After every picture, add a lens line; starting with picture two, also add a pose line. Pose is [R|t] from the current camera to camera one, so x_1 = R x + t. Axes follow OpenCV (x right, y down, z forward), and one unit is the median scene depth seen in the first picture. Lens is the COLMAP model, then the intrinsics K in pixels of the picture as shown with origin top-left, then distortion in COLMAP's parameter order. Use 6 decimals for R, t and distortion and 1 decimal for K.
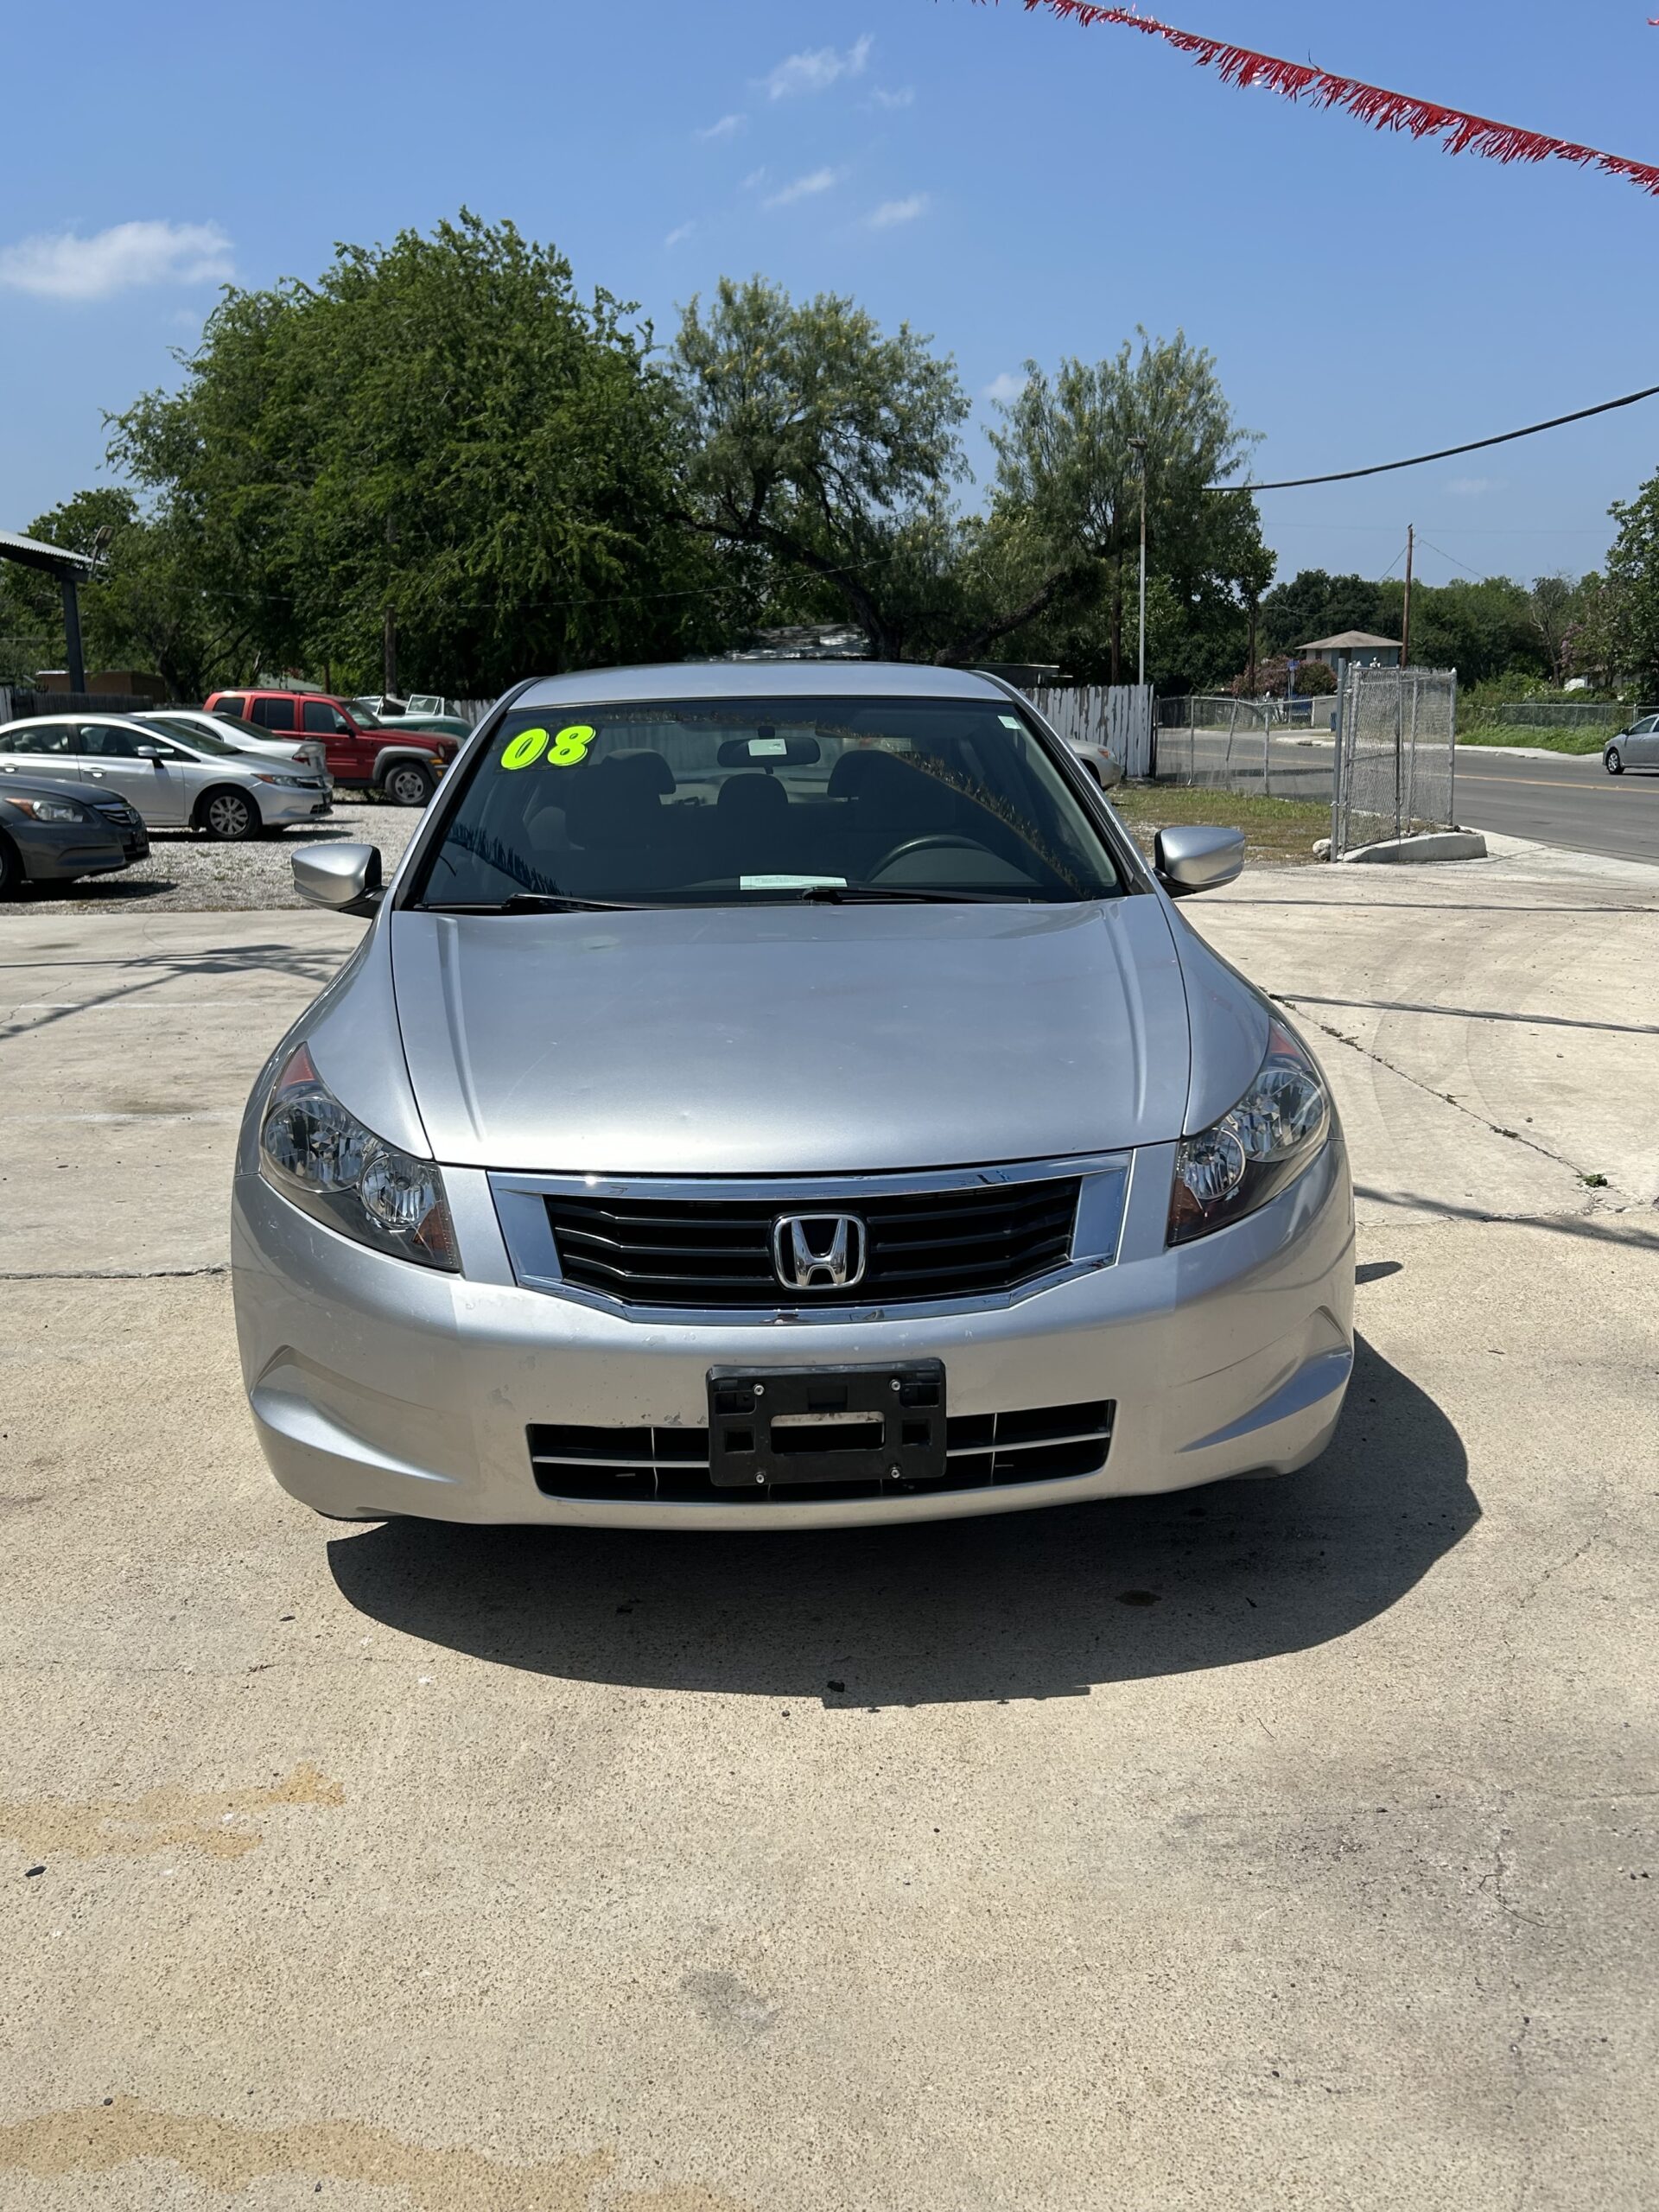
lens RADIAL K [[1864.2, 0, 829.5], [0, 1864.2, 1106.0], [0, 0, 1]] dist [0.040797, -0.044473]
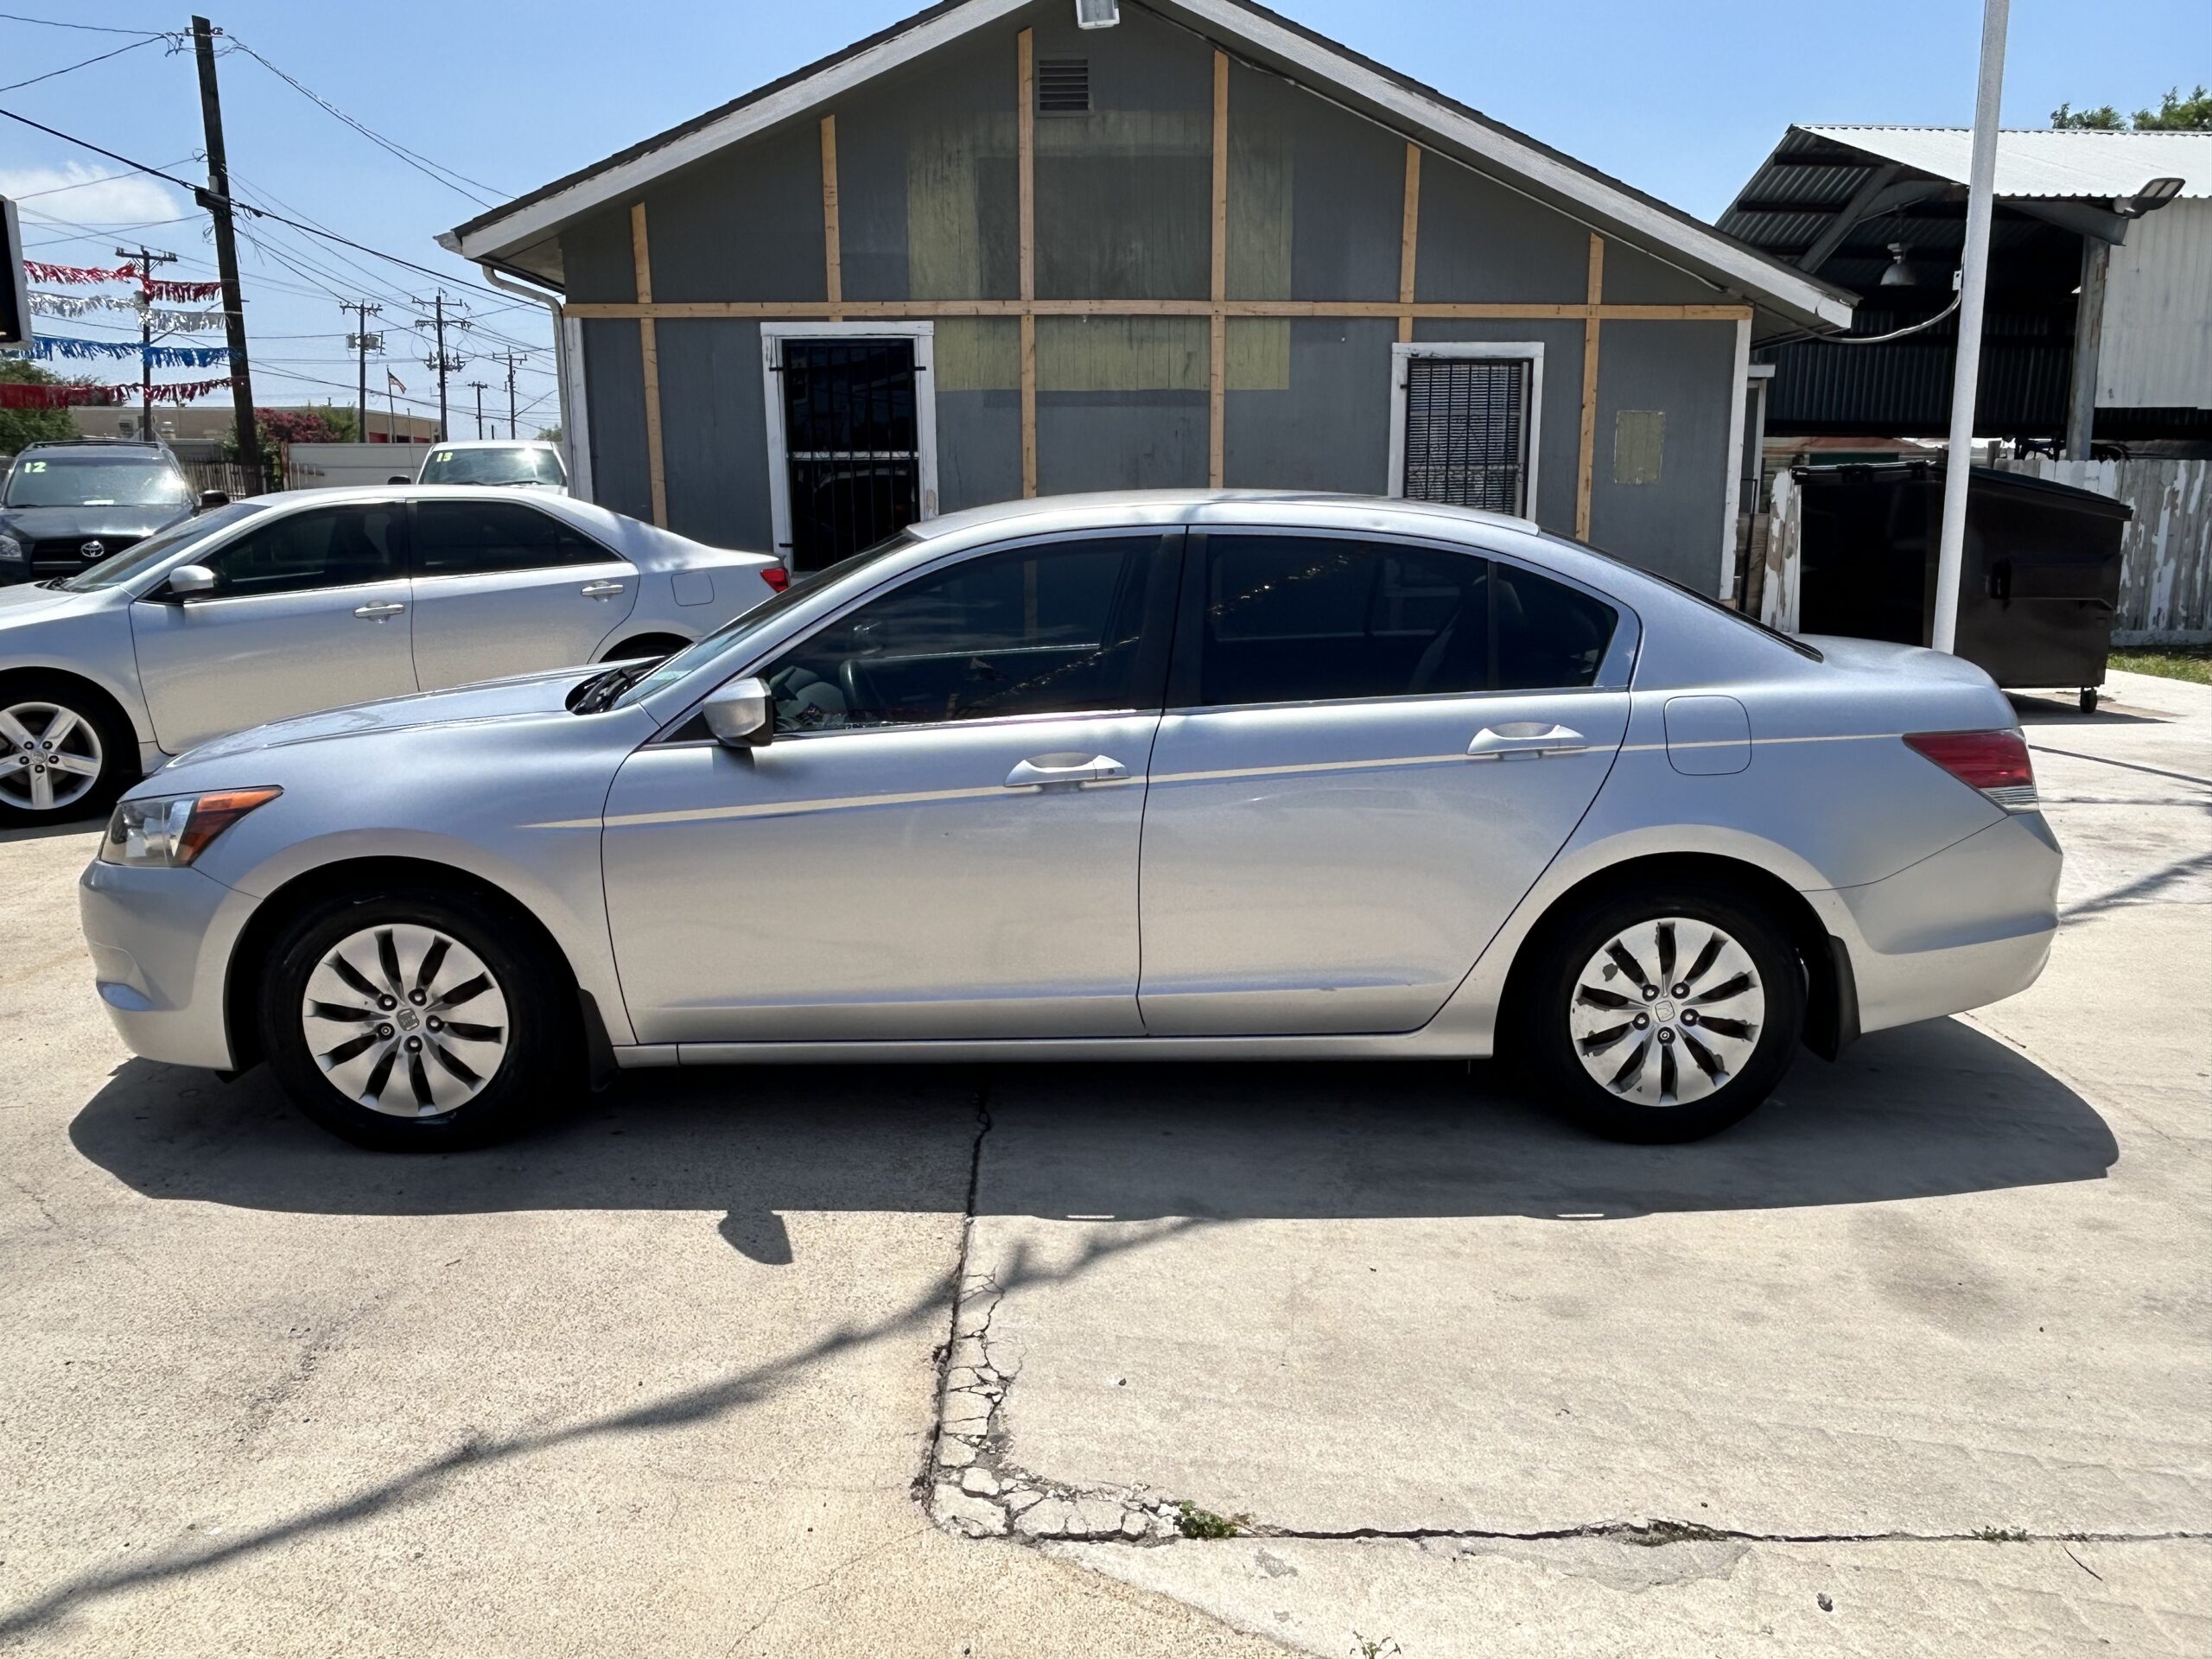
lens RADIAL K [[1643.3, 0, 1121.3], [0, 1643.3, 831.2], [0, 0, 1]] dist [0.005593, -0.017305]
pose [[-0.016055, 0.222372, -0.974830, 0.125125], [-0.210223, 0.952412, 0.220720, -0.036545], [0.977522, 0.208475, 0.031457, 0.141815]]
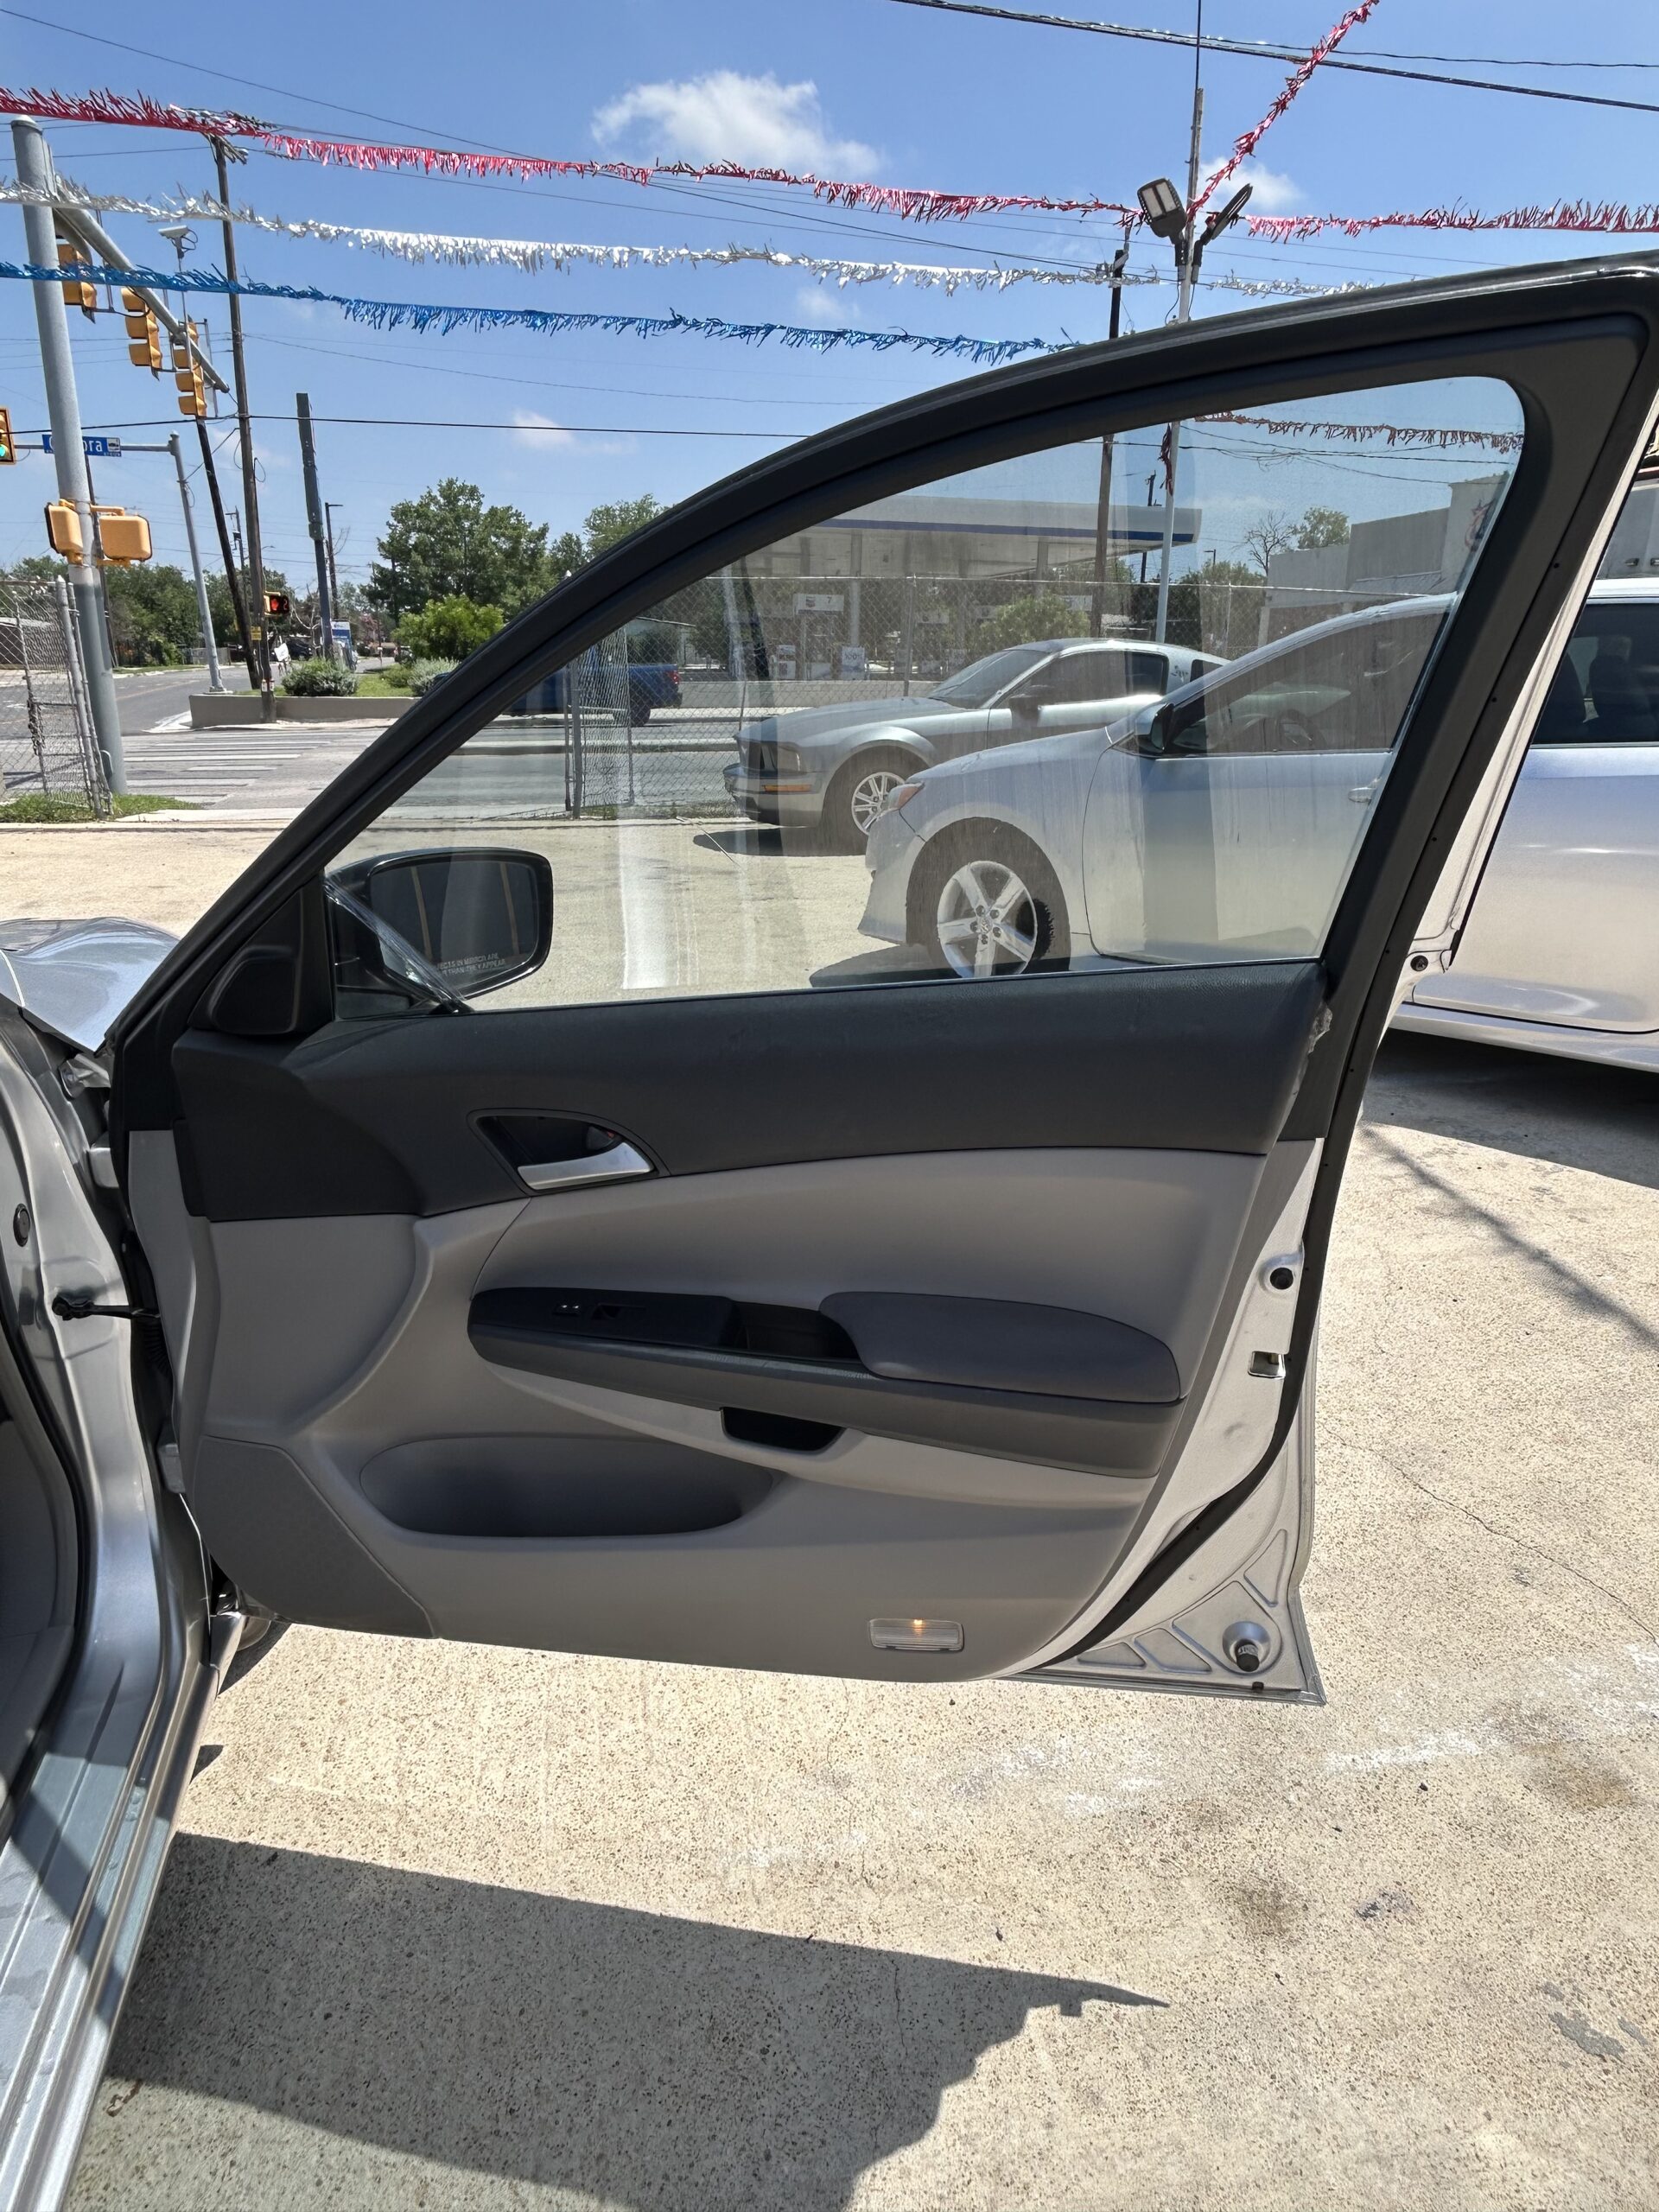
lens RADIAL K [[1390.5, 0, 827.8], [0, 1390.5, 1111.2], [0, 0, 1]] dist [0.005123, -0.011284]
pose [[-0.988312, 0.063263, -0.138701, -0.041486], [-0.014932, 0.865282, 0.501062, -0.028177], [0.151714, 0.497277, -0.854224, 0.147942]]
